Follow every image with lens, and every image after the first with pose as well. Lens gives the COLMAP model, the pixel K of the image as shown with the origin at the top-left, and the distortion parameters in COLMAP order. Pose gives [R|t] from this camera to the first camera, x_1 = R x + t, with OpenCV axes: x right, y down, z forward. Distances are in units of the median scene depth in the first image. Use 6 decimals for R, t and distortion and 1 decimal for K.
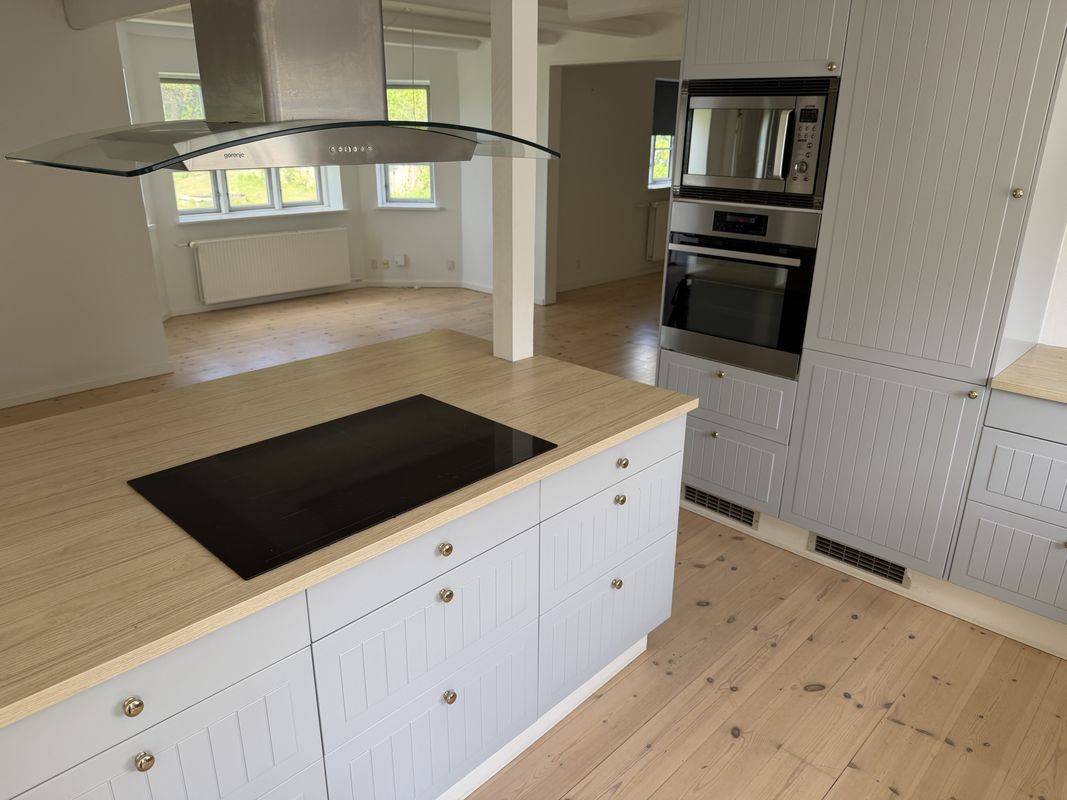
lens RADIAL K [[762.3, 0, 535.7], [0, 762.3, 408.3], [0, 0, 1]] dist [0.006718, -0.000127]
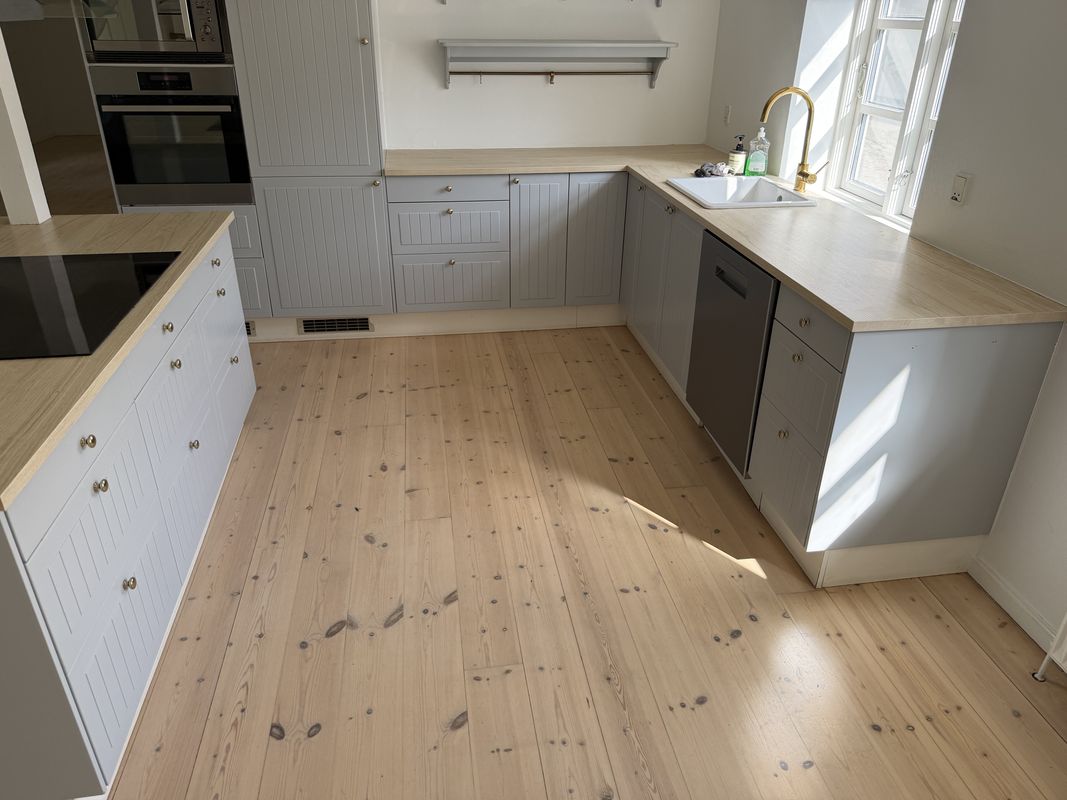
lens RADIAL K [[762.3, 0, 535.3], [0, 762.3, 396.7], [0, 0, 1]] dist [0.006718, -0.000127]
pose [[0.619045, -0.362180, 0.696856, -0.422082], [0.270374, 0.931356, 0.243874, 0.088783], [-0.737347, 0.037443, 0.674475, -0.229371]]
